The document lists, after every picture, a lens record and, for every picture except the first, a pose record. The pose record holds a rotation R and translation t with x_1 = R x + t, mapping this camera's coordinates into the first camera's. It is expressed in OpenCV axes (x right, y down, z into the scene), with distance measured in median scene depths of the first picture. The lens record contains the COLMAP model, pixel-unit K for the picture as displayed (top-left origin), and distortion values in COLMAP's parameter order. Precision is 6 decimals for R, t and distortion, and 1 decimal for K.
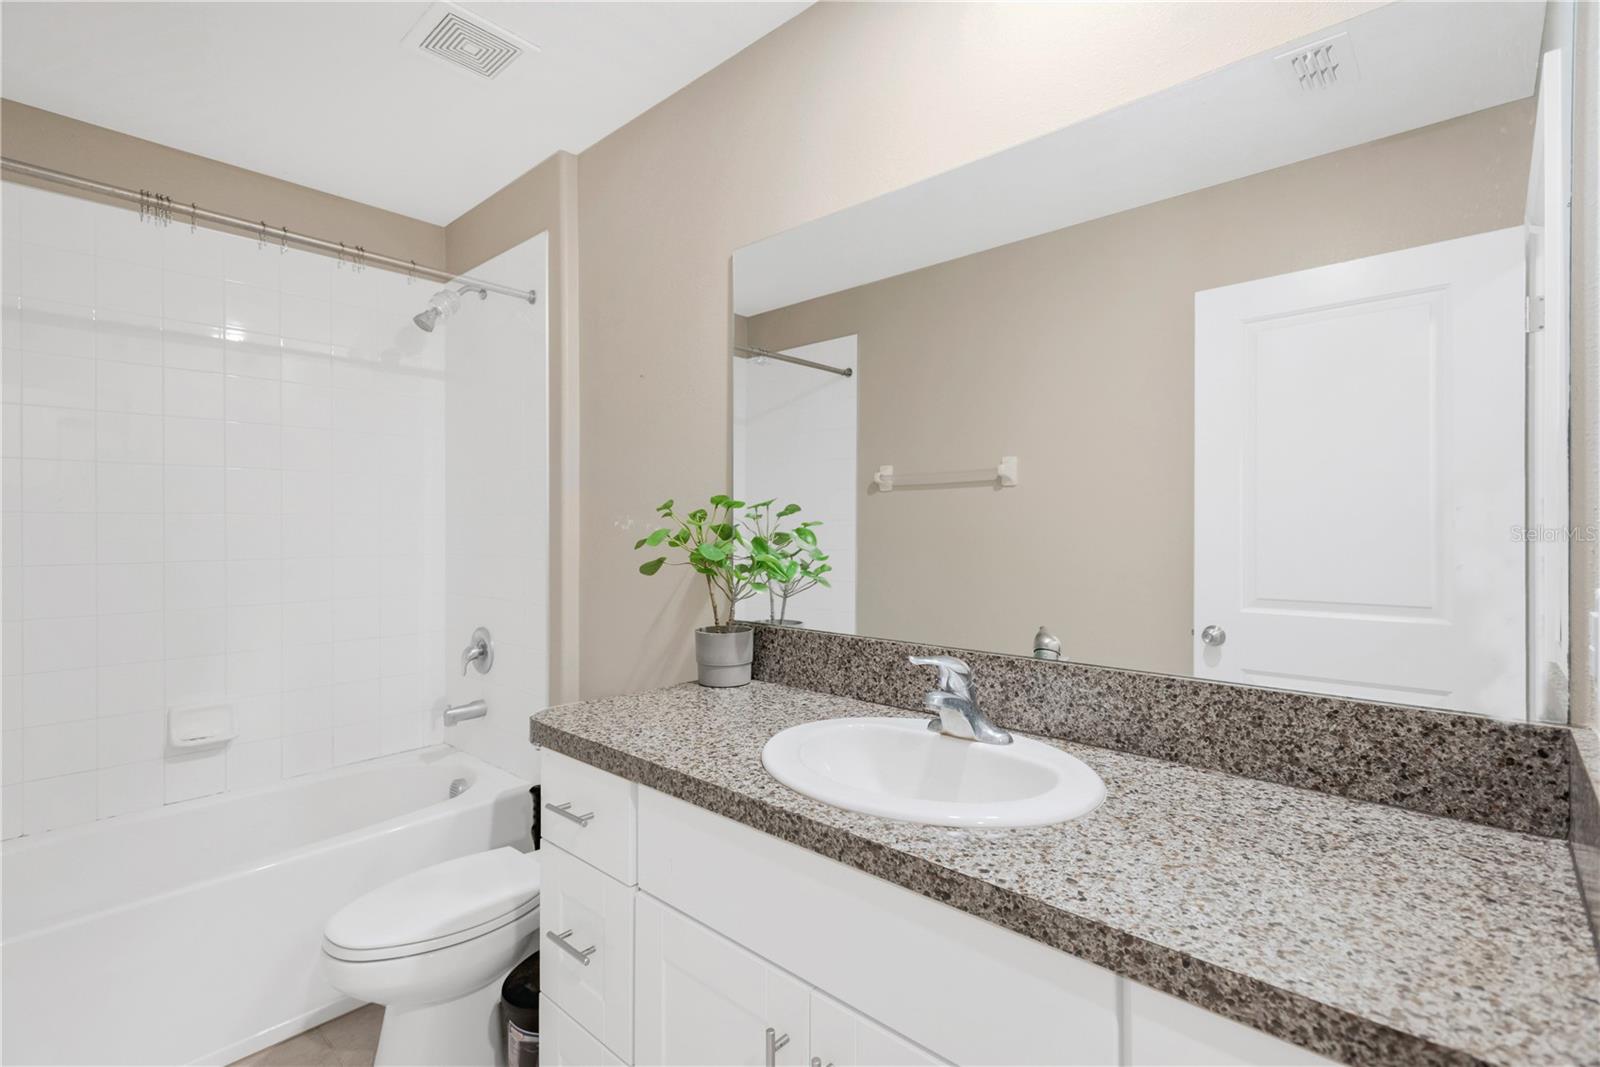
lens RADIAL K [[743.6, 0, 794.7], [0, 743.6, 526.5], [0, 0, 1]] dist [0.010501, -0.000619]
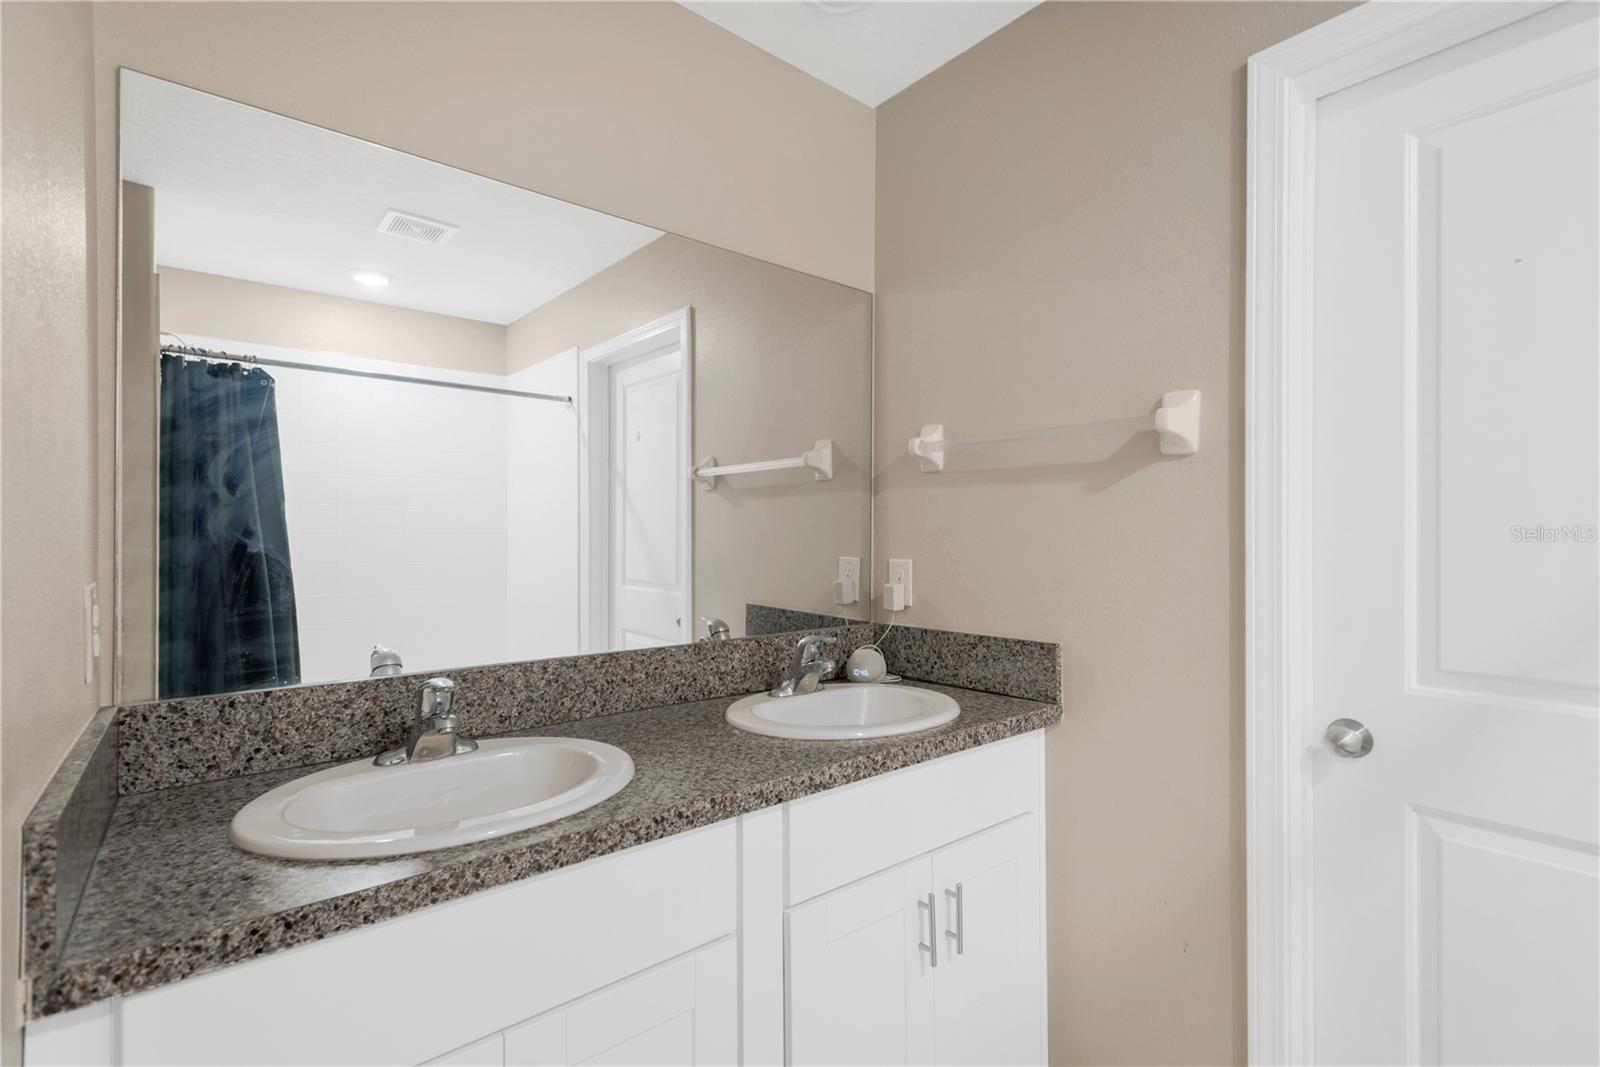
lens RADIAL K [[743.6, 0, 801.8], [0, 743.6, 535.7], [0, 0, 1]] dist [0.010501, -0.000619]
pose [[0.143813, 0.000578, 0.989605, -0.960833], [0.006171, 0.999980, -0.001481, -0.009595], [-0.989586, 0.006320, 0.143807, 0.536804]]
